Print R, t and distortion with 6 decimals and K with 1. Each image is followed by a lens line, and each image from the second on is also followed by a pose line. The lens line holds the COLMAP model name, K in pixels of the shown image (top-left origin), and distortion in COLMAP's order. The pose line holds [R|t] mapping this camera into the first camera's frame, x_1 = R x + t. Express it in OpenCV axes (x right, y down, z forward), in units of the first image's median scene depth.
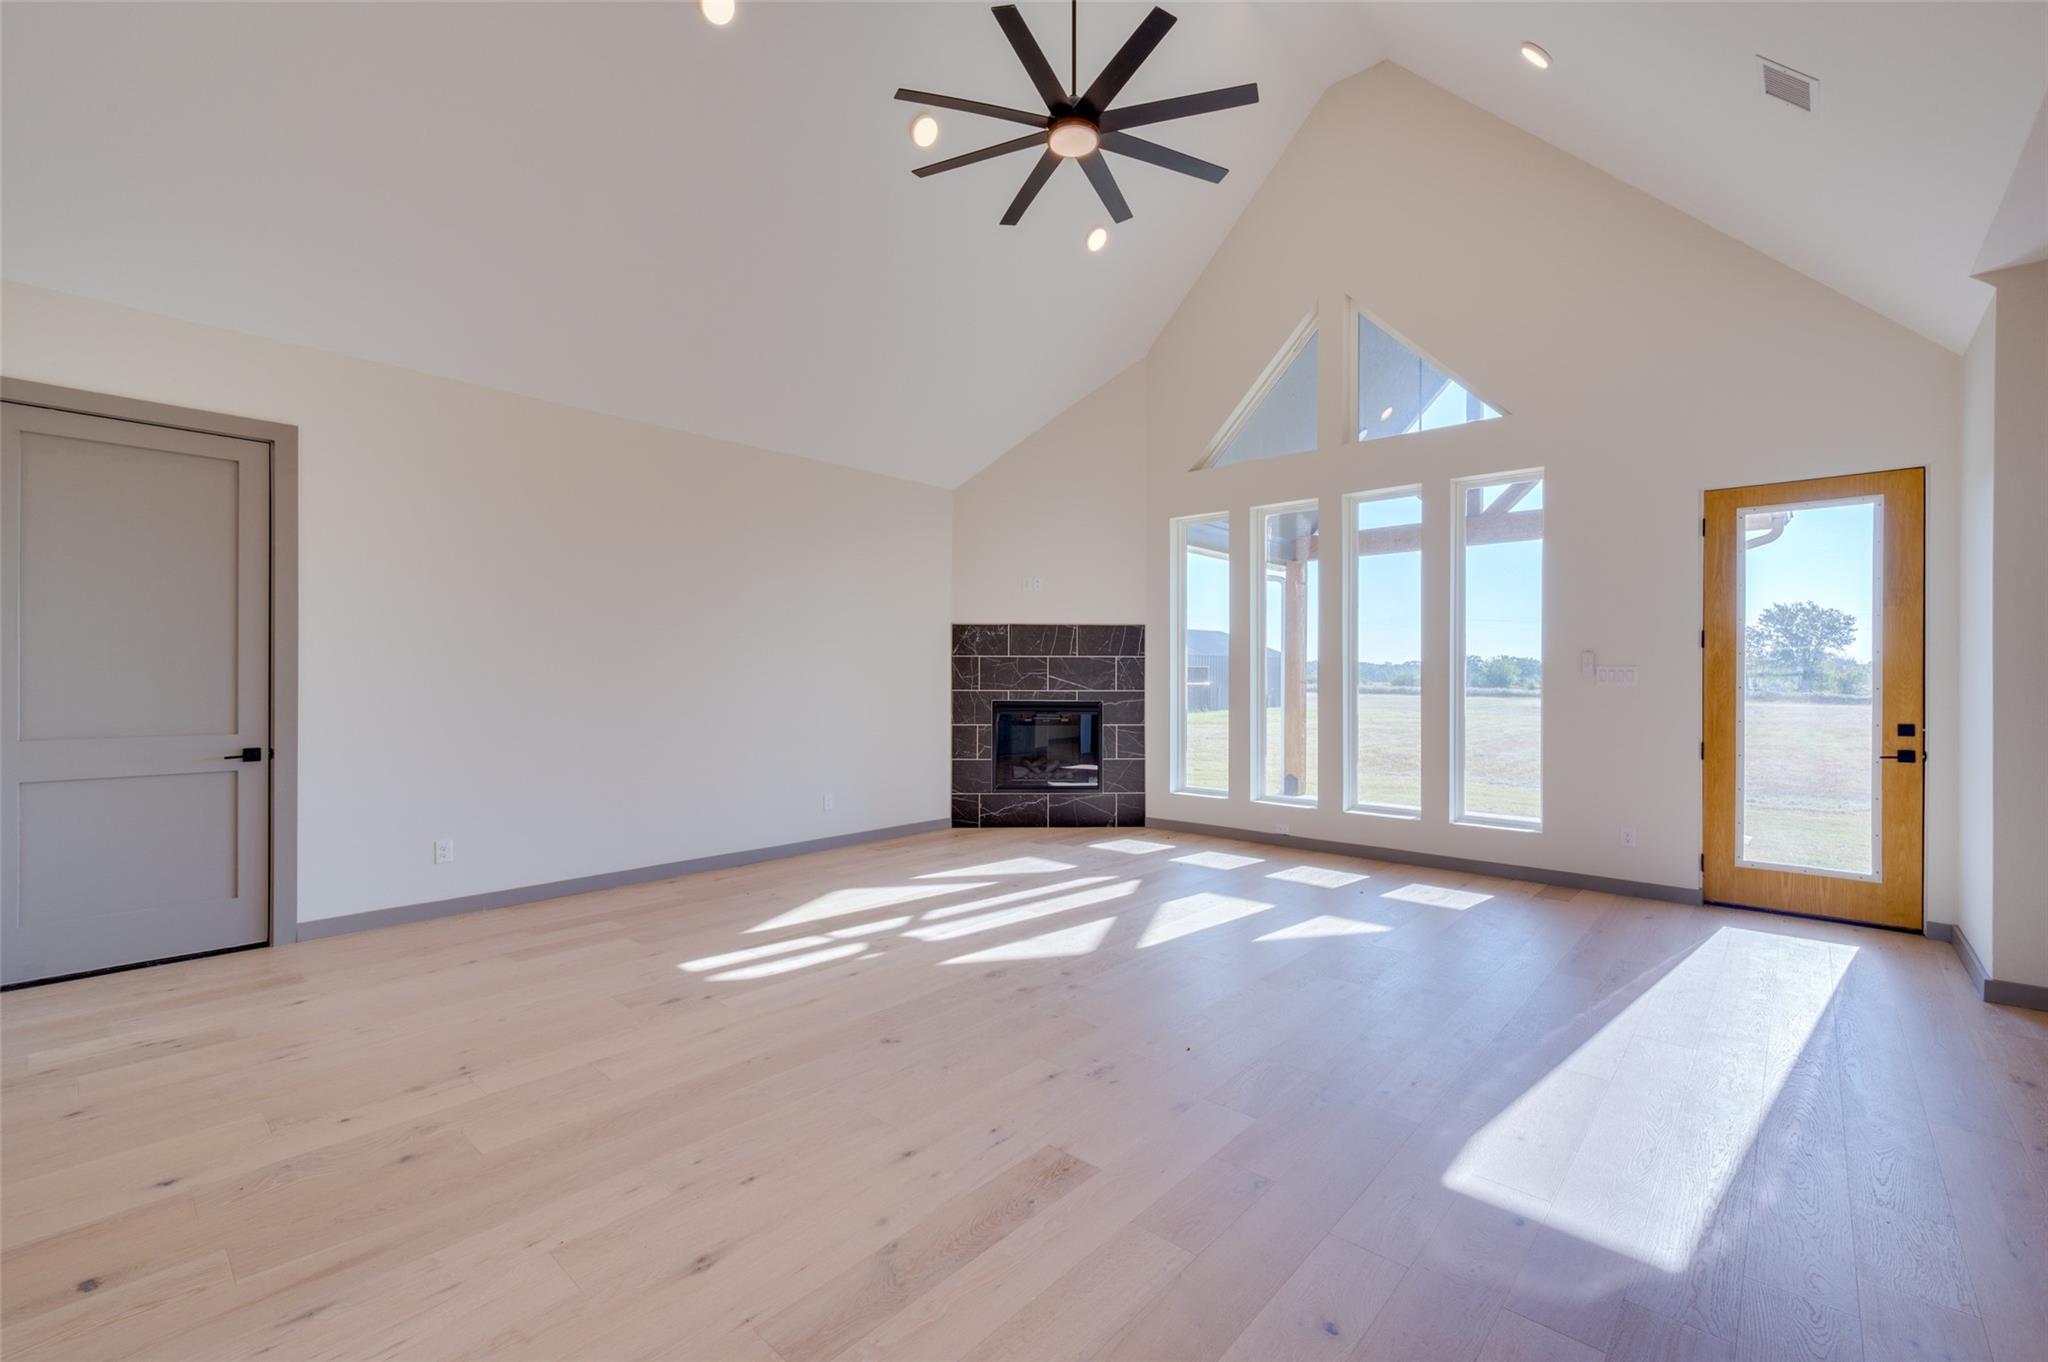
lens RADIAL K [[834.2, 0, 1021.7], [0, 834.2, 675.0], [0, 0, 1]] dist [-0.001553, -0.000069]
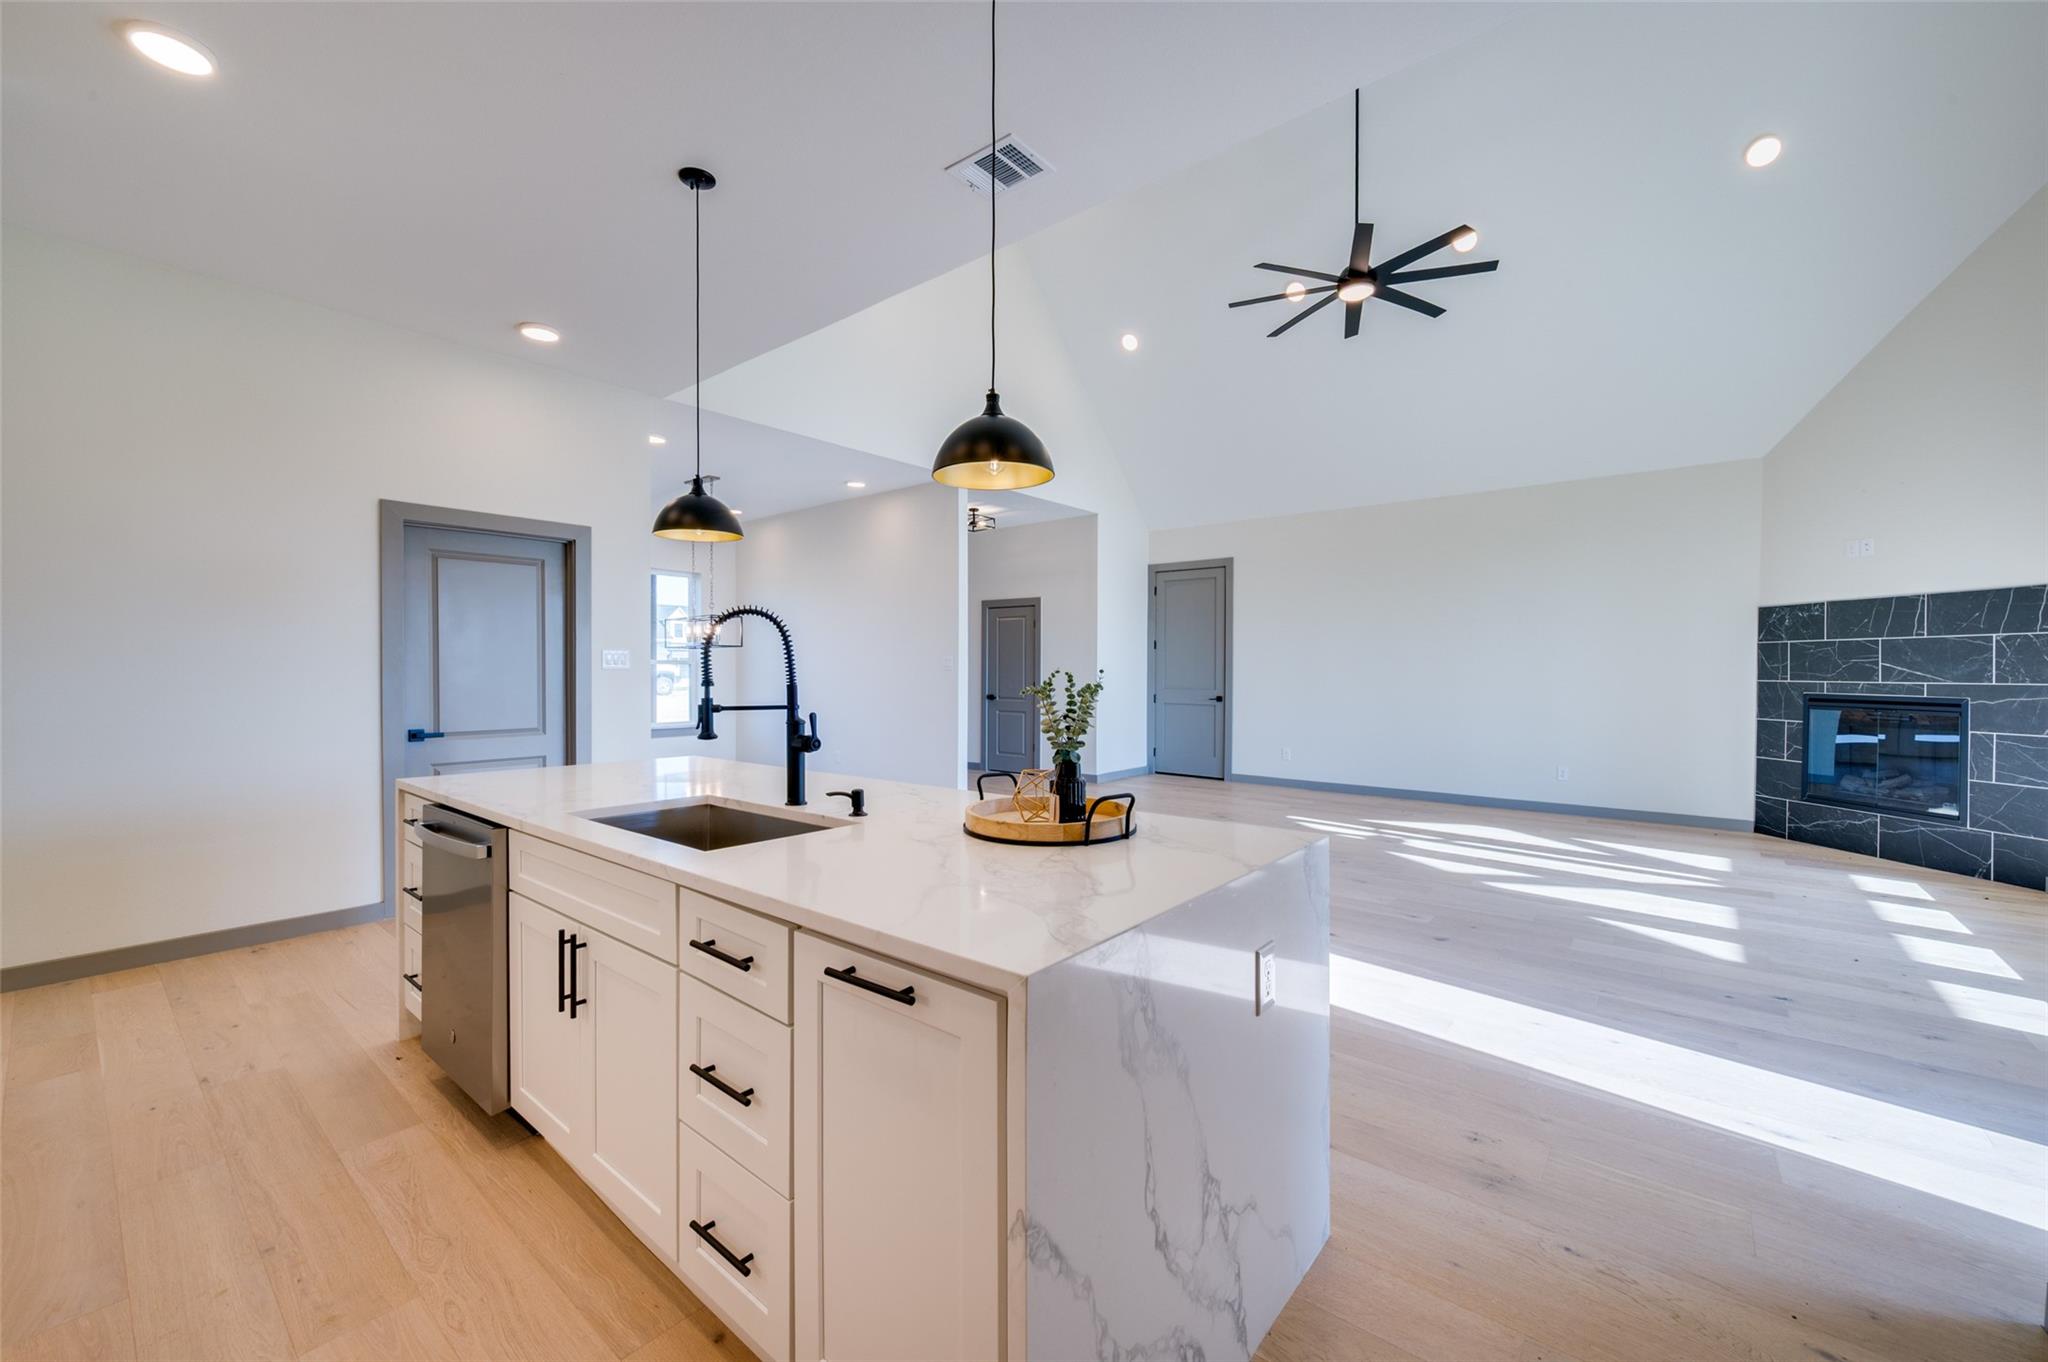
lens RADIAL K [[815.7, 0, 1021.2], [0, 815.7, 678.2], [0, 0, 1]] dist [0.001328, 0.000132]
pose [[0.044913, 0.008088, -0.998958, 0.759913], [0.000127, 0.999967, 0.008102, 0.008562], [0.998991, -0.000491, 0.044911, 0.165714]]
